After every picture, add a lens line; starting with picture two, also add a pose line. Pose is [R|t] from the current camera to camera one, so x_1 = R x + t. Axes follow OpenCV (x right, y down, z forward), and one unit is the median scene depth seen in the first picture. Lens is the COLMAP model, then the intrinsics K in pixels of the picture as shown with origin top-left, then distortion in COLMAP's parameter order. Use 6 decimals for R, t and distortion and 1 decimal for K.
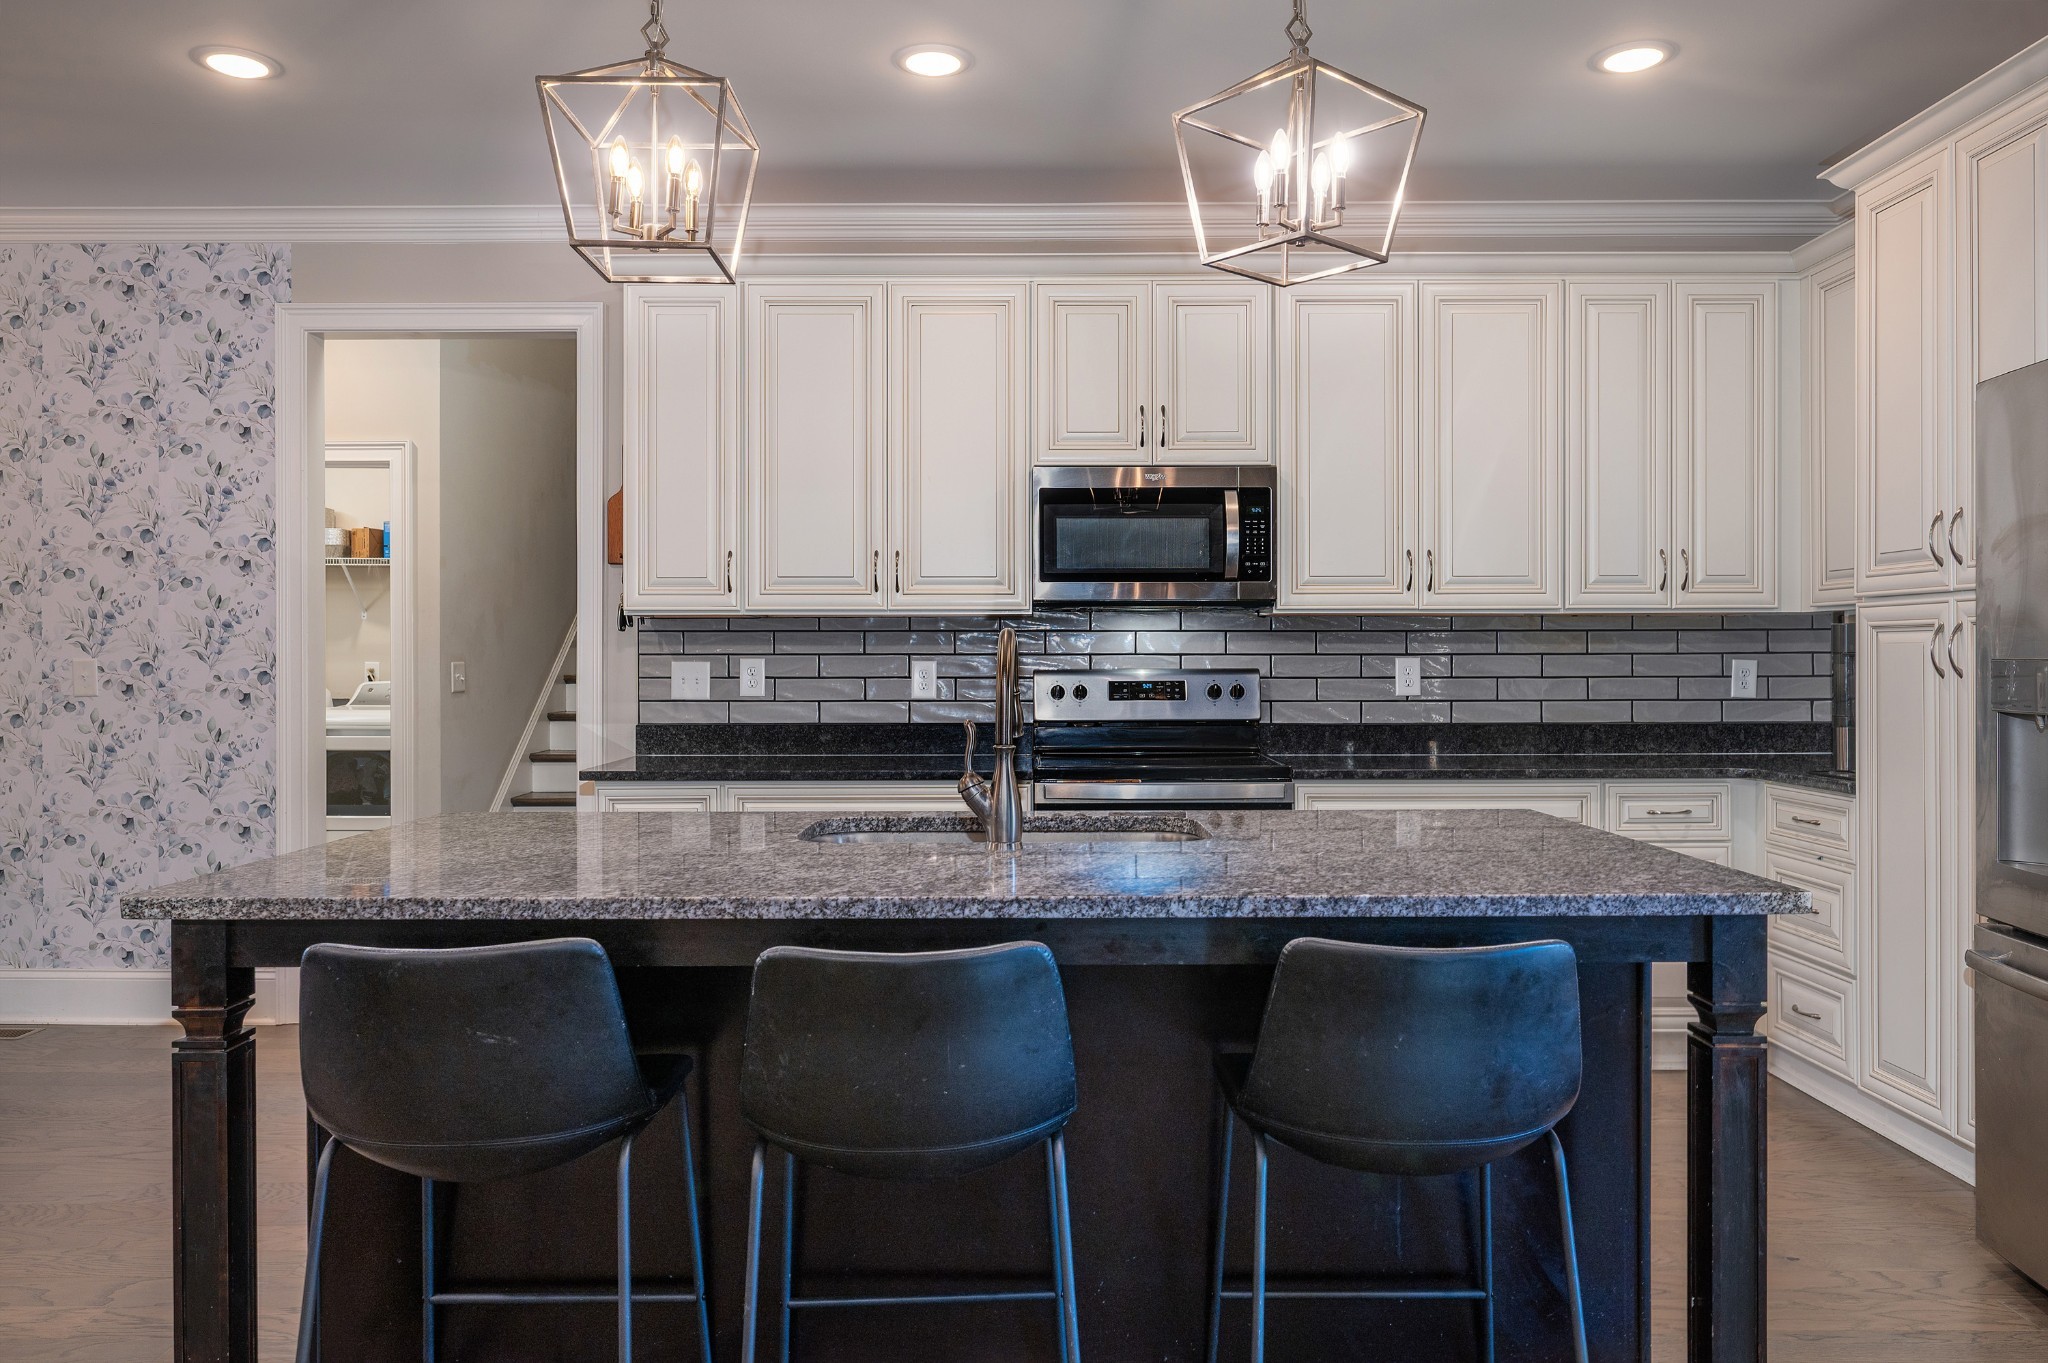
lens RADIAL K [[1400.6, 0, 1029.9], [0, 1400.6, 668.0], [0, 0, 1]] dist [0.000764, 0.000746]
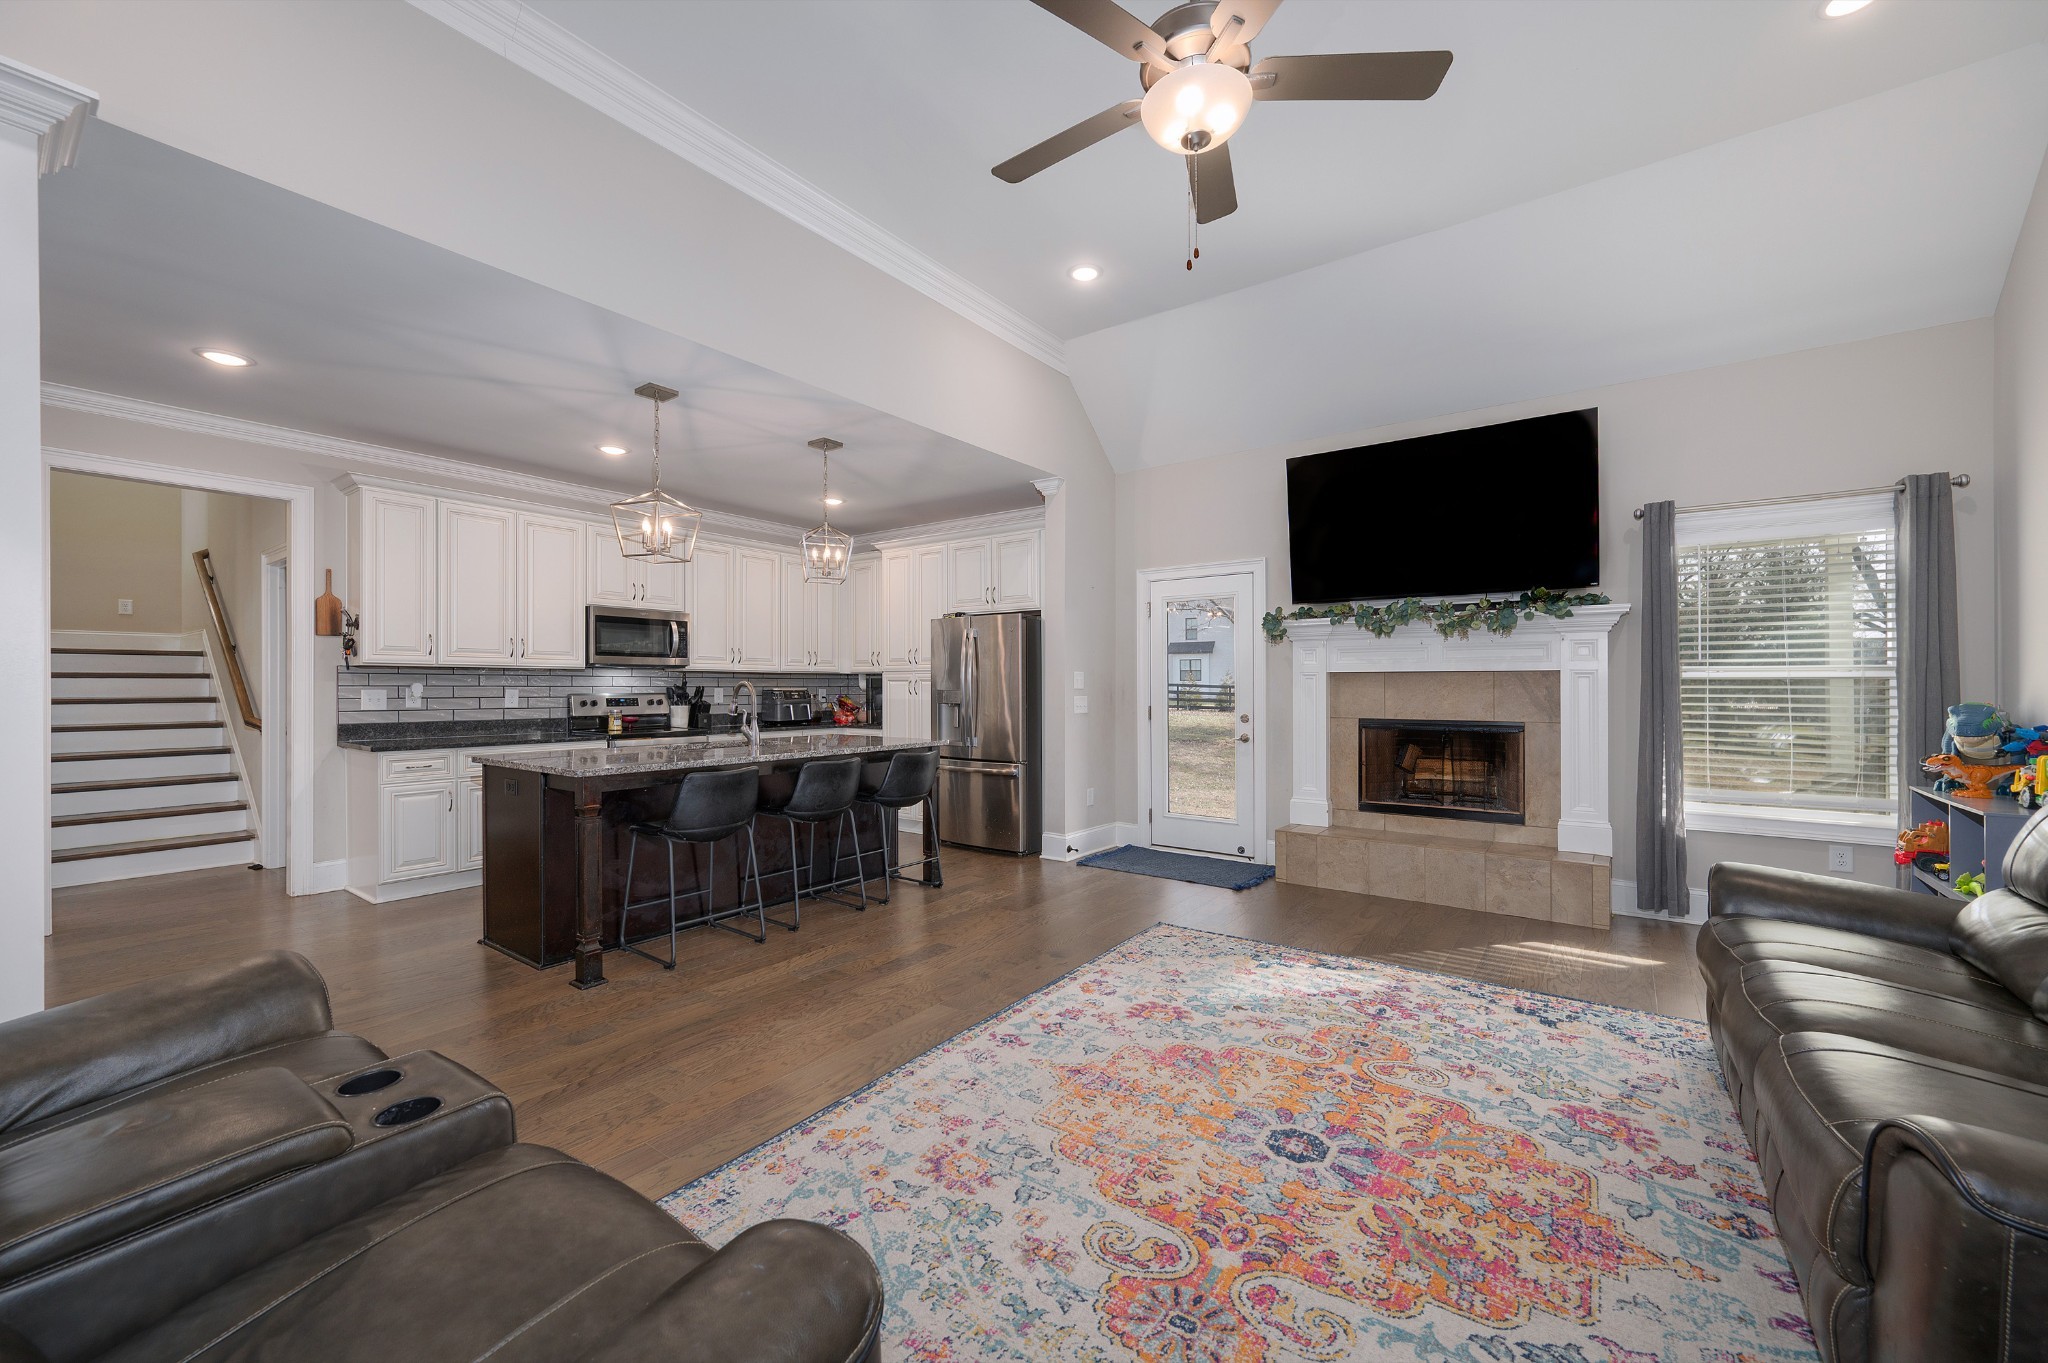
lens RADIAL K [[795.3, 0, 1013.1], [0, 795.3, 684.4], [0, 0, 1]] dist [-0.002472, -0.000148]
pose [[0.592273, 0.005508, 0.805719, -0.597217], [0.002306, 0.999961, -0.008531, -0.000636], [-0.805734, 0.006911, 0.592237, -0.306228]]
